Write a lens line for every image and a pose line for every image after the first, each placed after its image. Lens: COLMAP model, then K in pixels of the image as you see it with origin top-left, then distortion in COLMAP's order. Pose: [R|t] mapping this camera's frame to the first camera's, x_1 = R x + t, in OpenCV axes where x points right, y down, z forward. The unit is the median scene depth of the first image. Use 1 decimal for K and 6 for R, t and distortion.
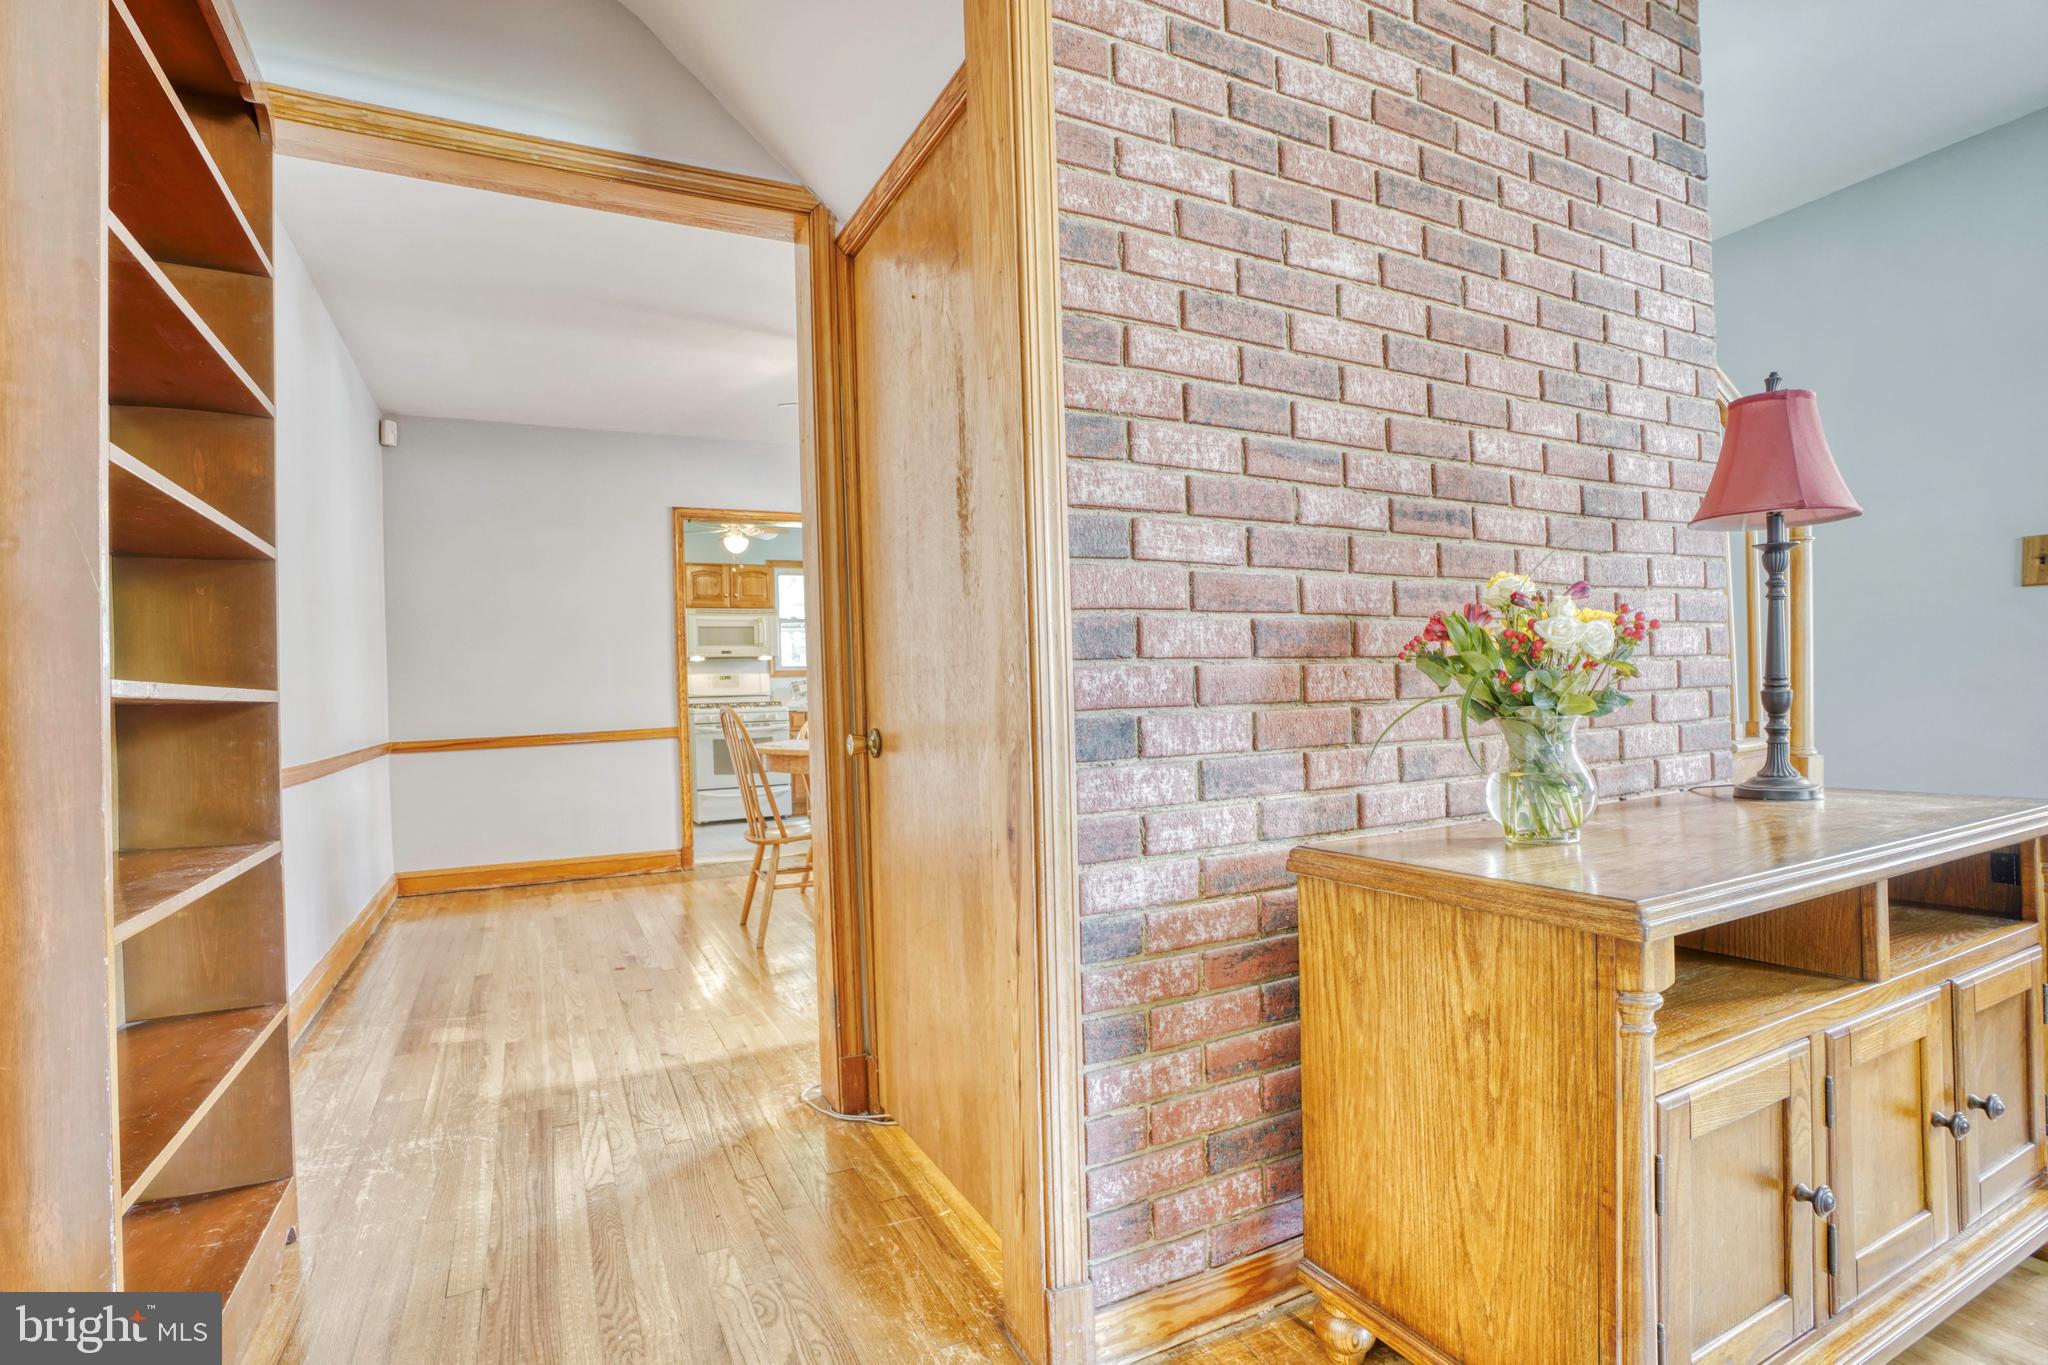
lens RADIAL K [[1008.3, 0, 1024.0], [0, 1008.3, 682.5], [0, 0, 1]] dist [-0.066726, -0.000032]
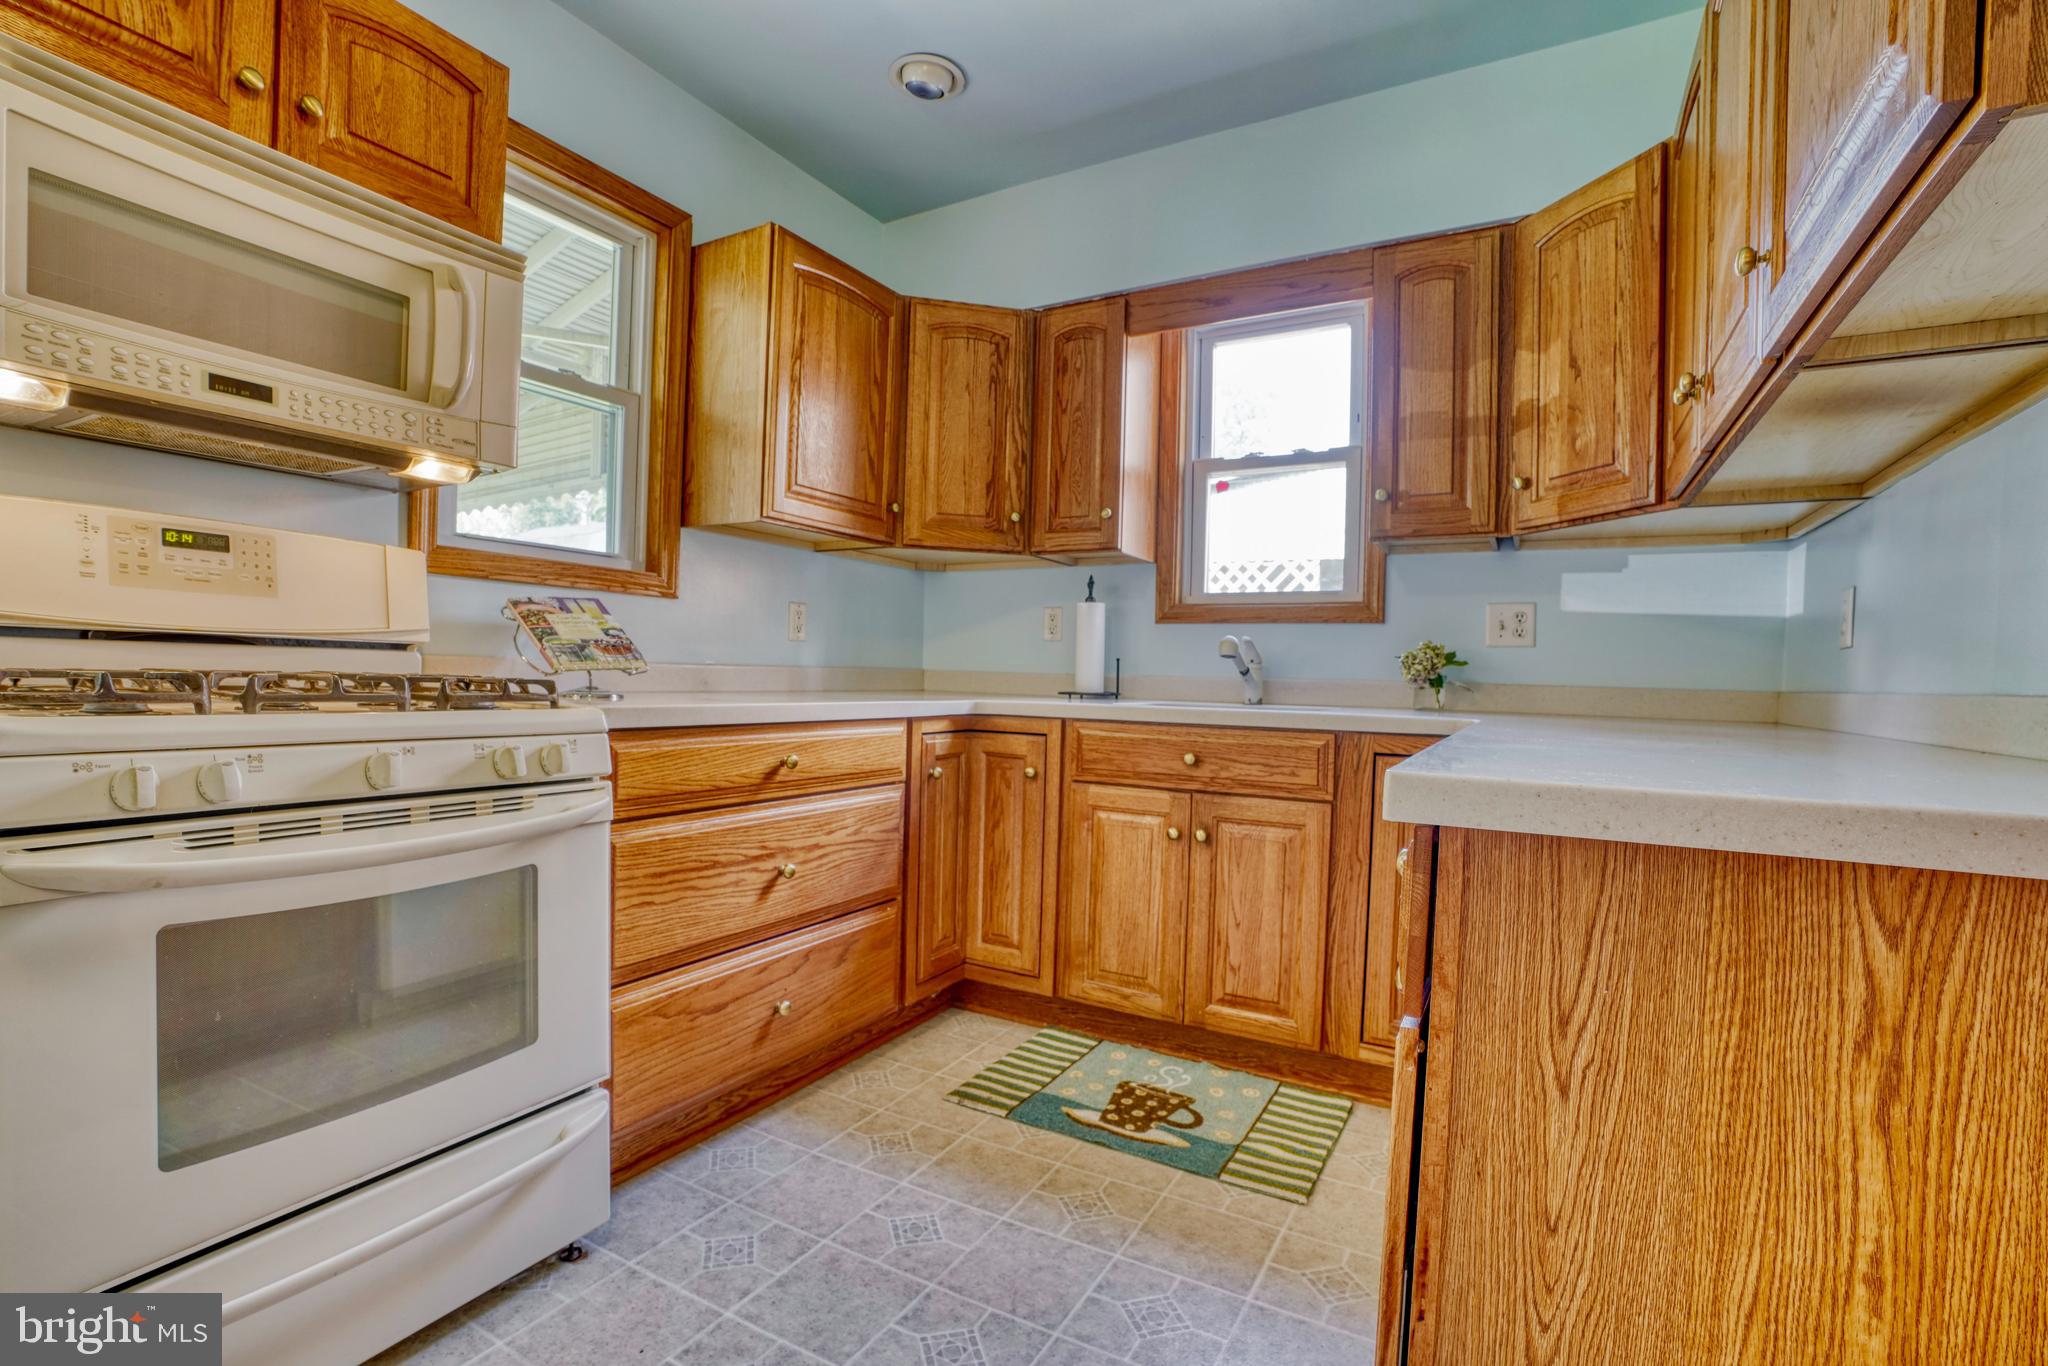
lens RADIAL K [[946.0, 0, 1008.0], [0, 946.0, 697.0], [0, 0, 1]] dist [-0.057133, 0.018795]
pose [[0.838296, 0.049992, 0.542919, -0.269759], [-0.065060, 0.997844, 0.008574, 0.014473], [-0.541320, -0.042510, 0.839741, 0.793043]]
